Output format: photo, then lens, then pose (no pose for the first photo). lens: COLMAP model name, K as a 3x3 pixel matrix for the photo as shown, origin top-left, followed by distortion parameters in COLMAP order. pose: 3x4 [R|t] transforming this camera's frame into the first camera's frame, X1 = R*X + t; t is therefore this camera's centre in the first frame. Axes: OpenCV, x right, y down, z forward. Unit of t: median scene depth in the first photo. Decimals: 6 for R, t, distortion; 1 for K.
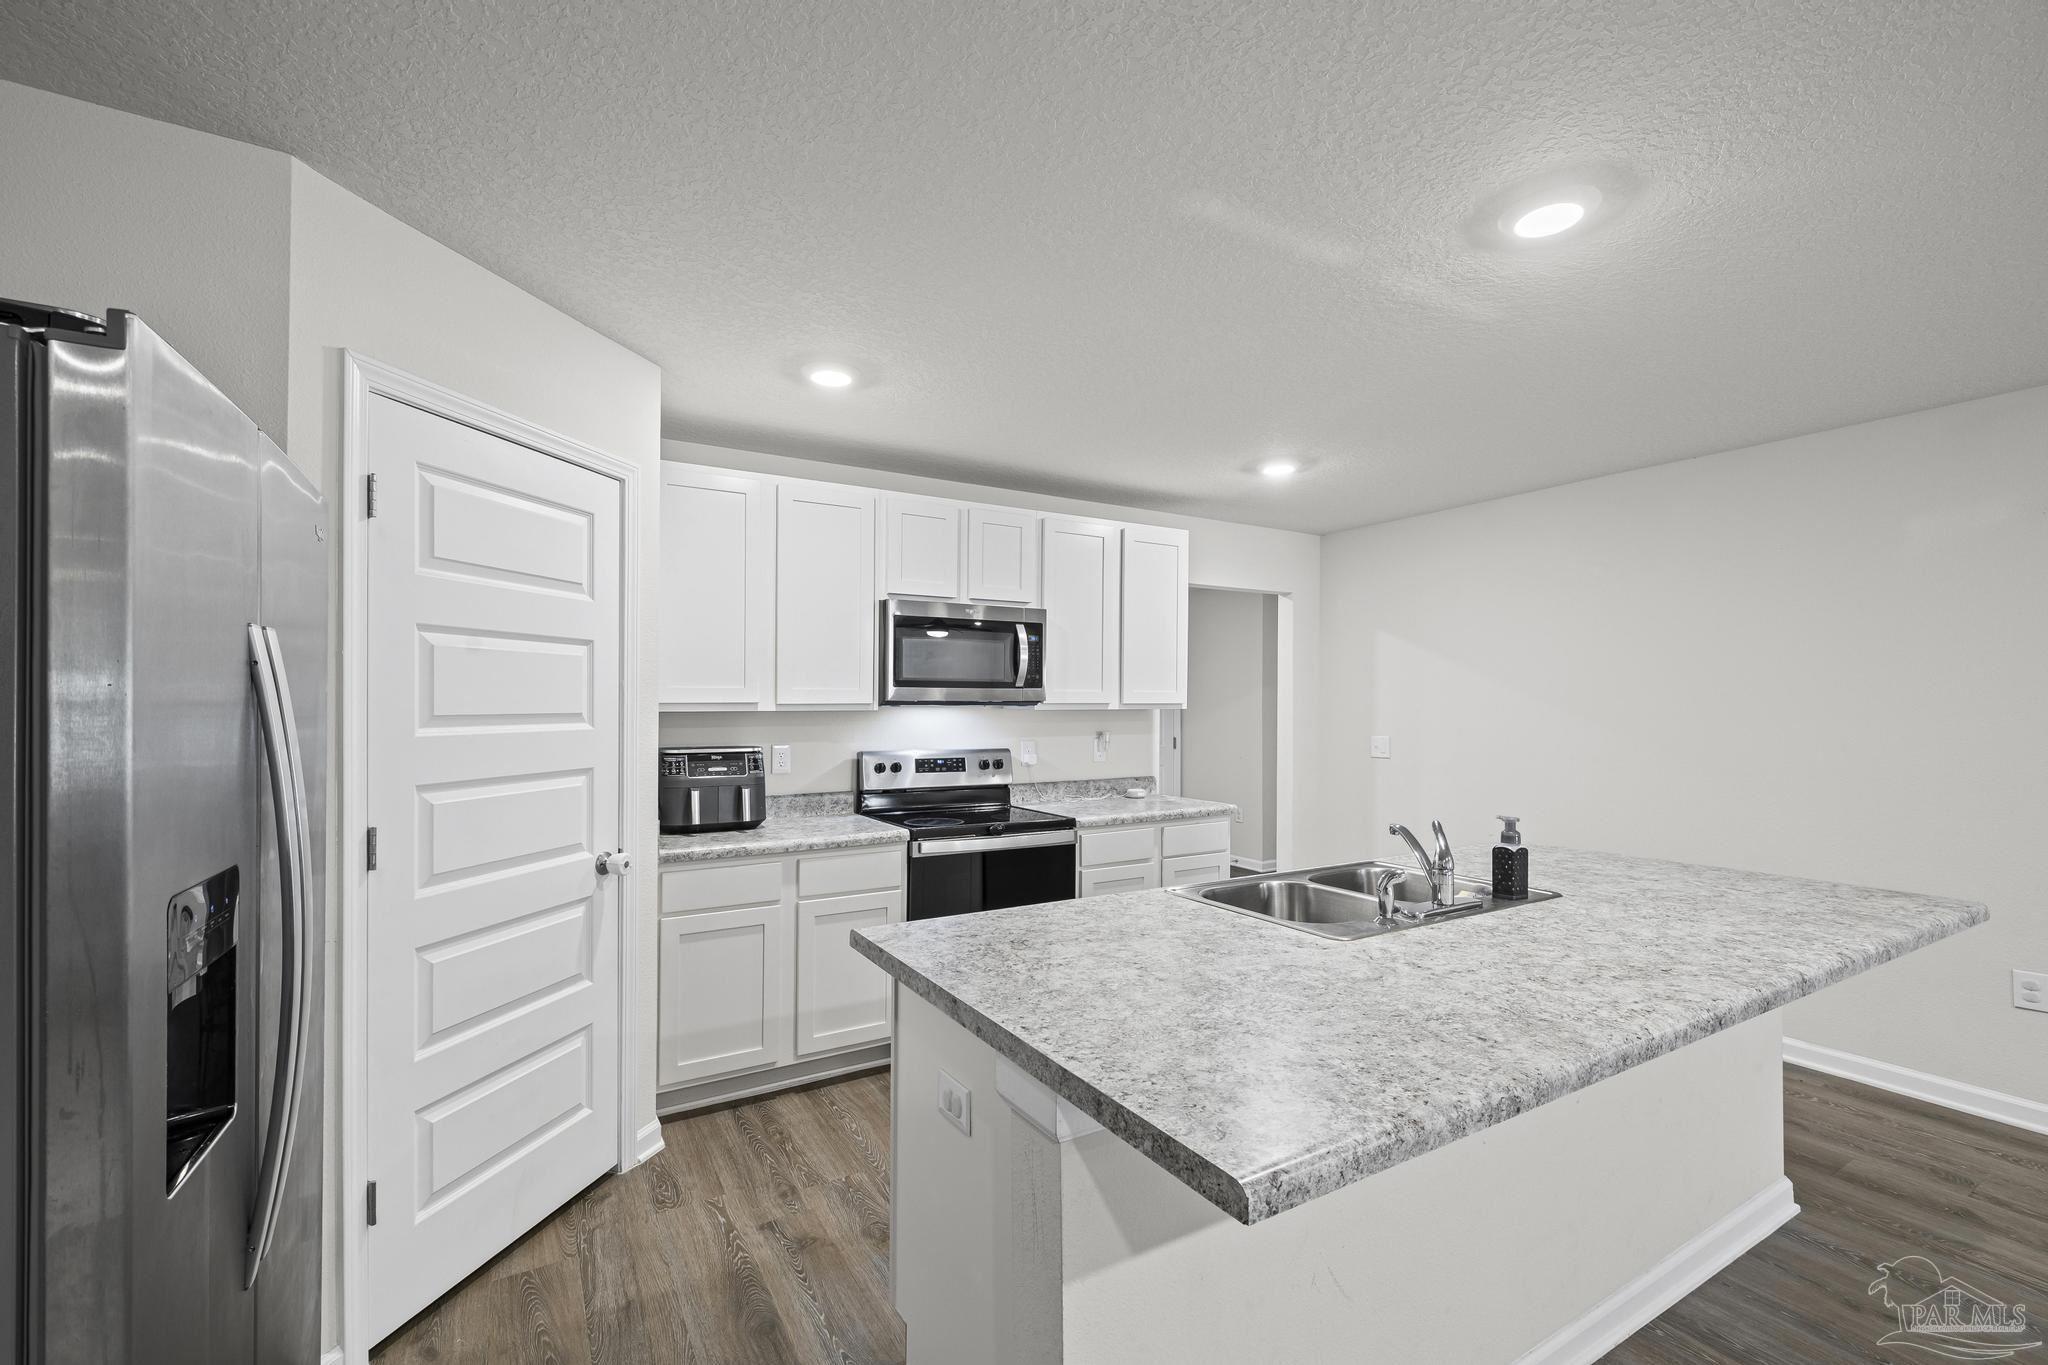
lens RADIAL K [[865.4, 0, 1016.1], [0, 865.4, 707.4], [0, 0, 1]] dist [0.004636, -0.001075]
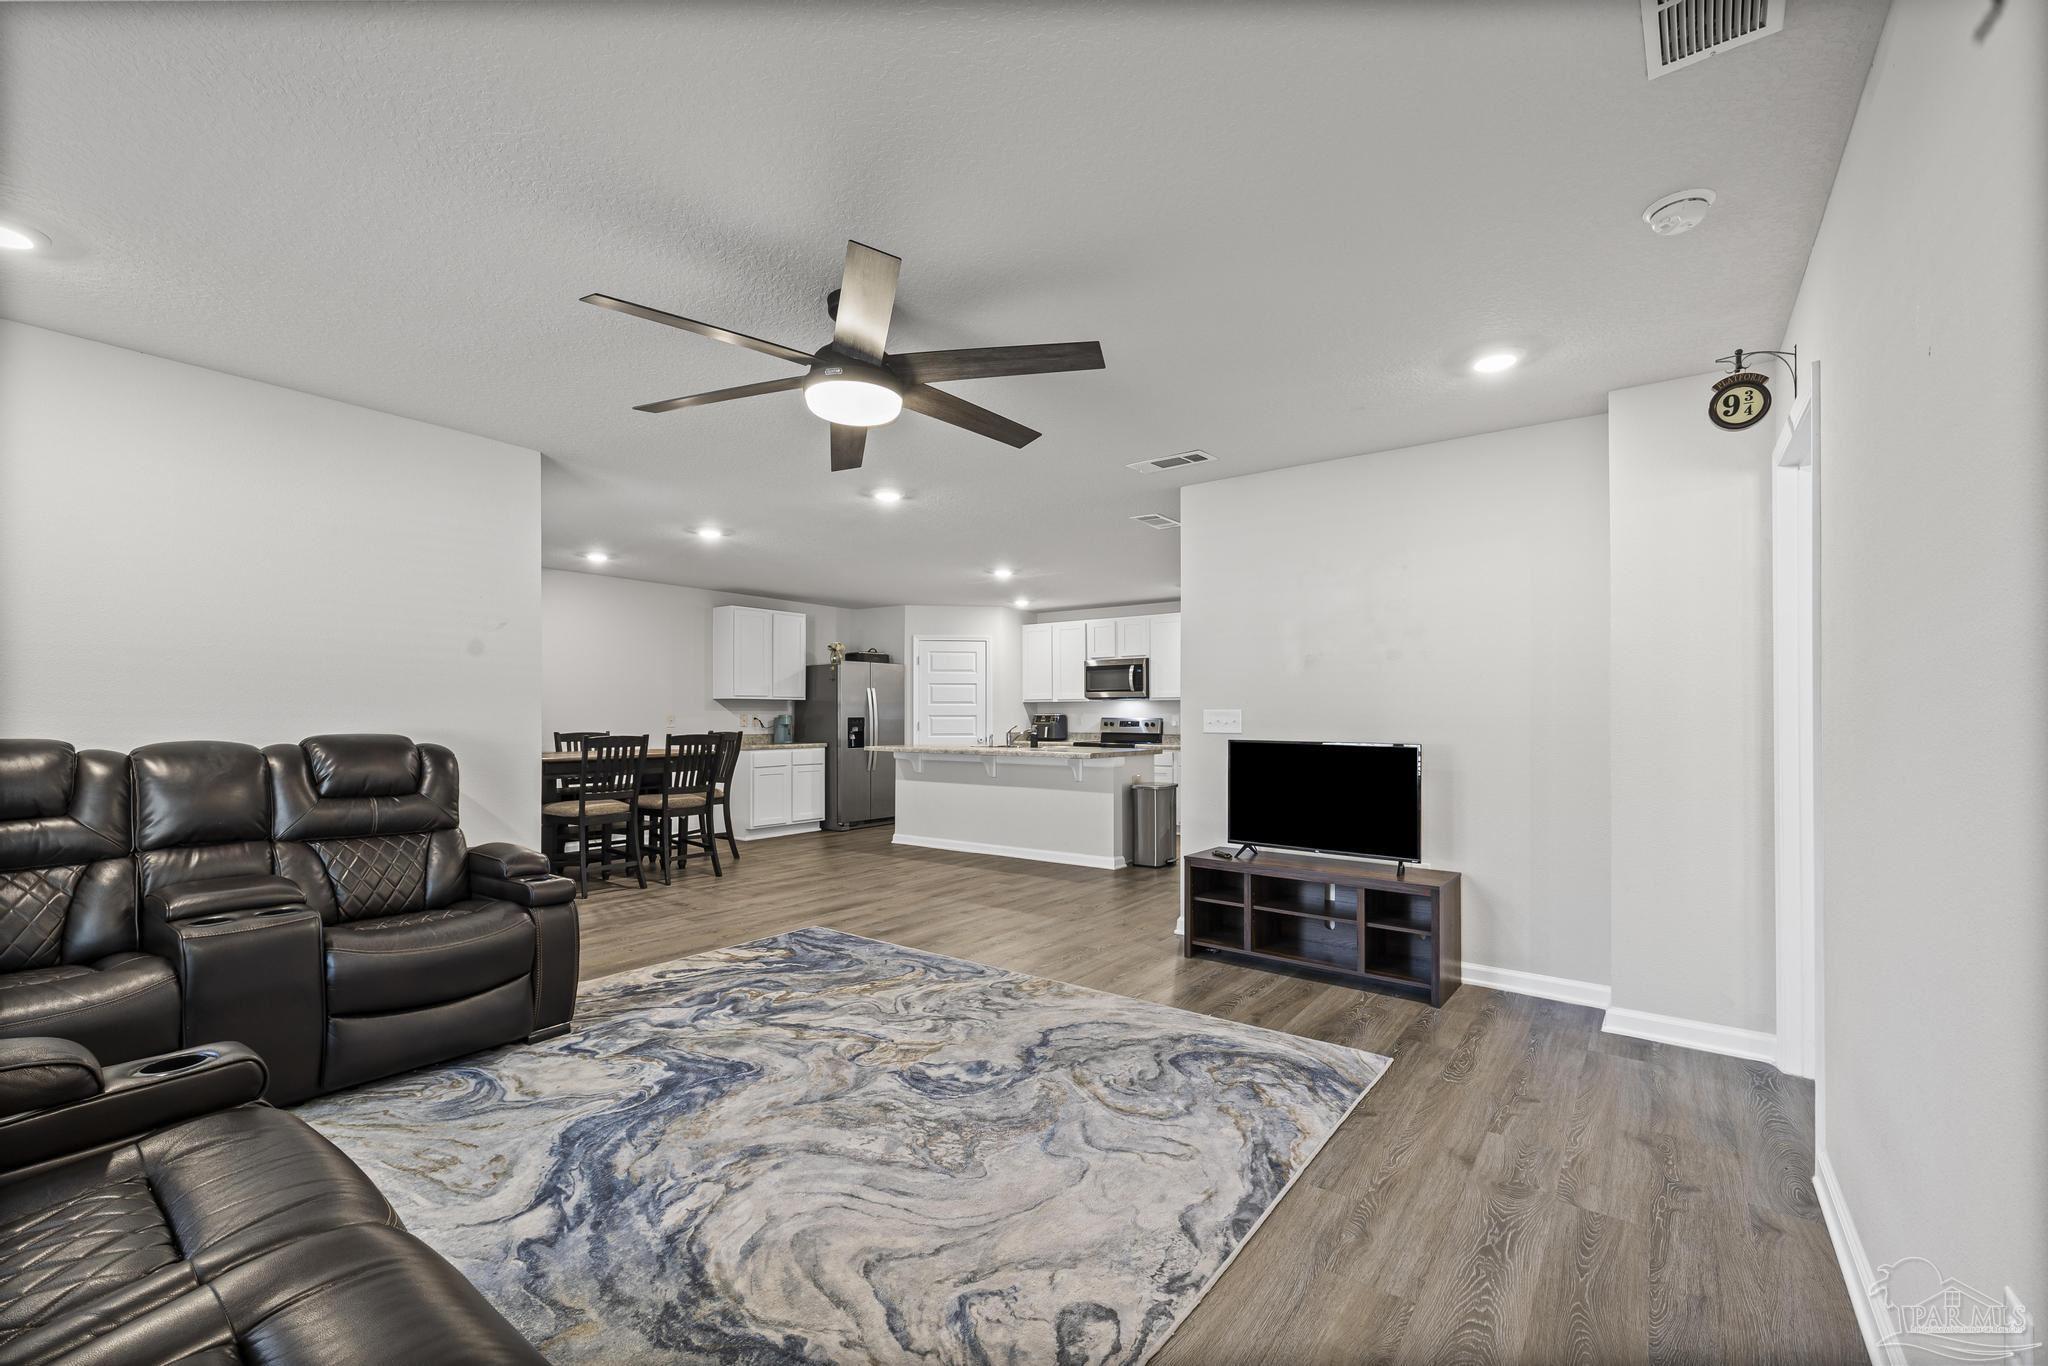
lens RADIAL K [[865.4, 0, 1023.0], [0, 865.4, 719.4], [0, 0, 1]] dist [0.004636, -0.001075]
pose [[0.383165, 0.000454, -0.923680, 2.251153], [-0.003097, 0.999995, -0.000793, 0.062220], [0.923675, 0.003165, 0.383165, -0.231226]]
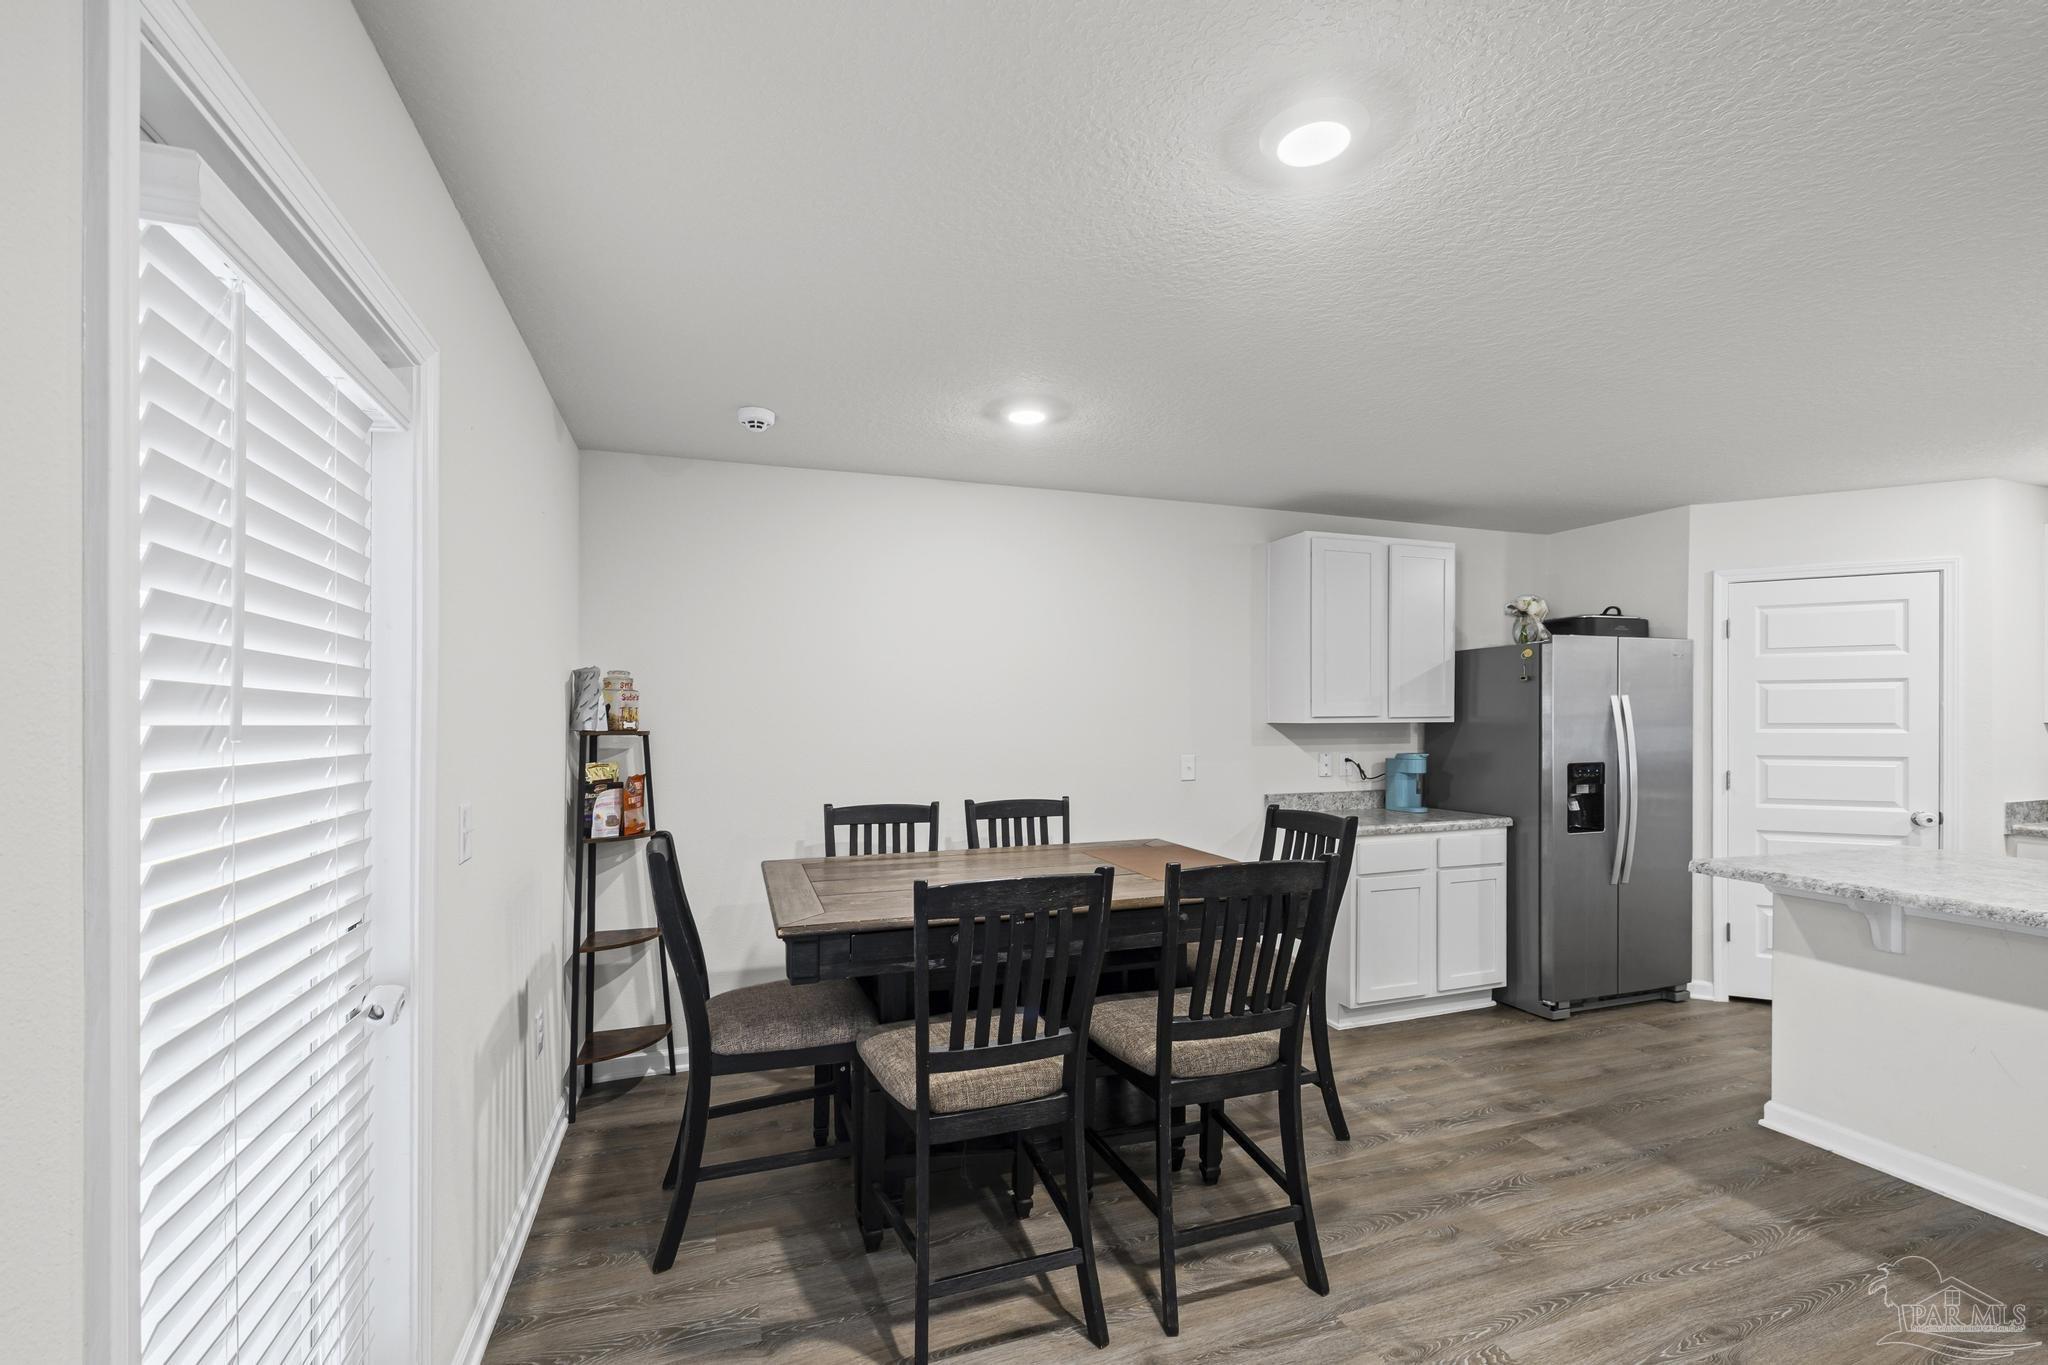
lens RADIAL K [[865.4, 0, 1021.9], [0, 865.4, 717.4], [0, 0, 1]] dist [0.004636, -0.001075]
pose [[-0.192478, -0.000160, -0.981301, 0.964933], [-0.001887, 0.999998, 0.000207, -0.000828], [0.981299, 0.001891, -0.192478, -0.208567]]
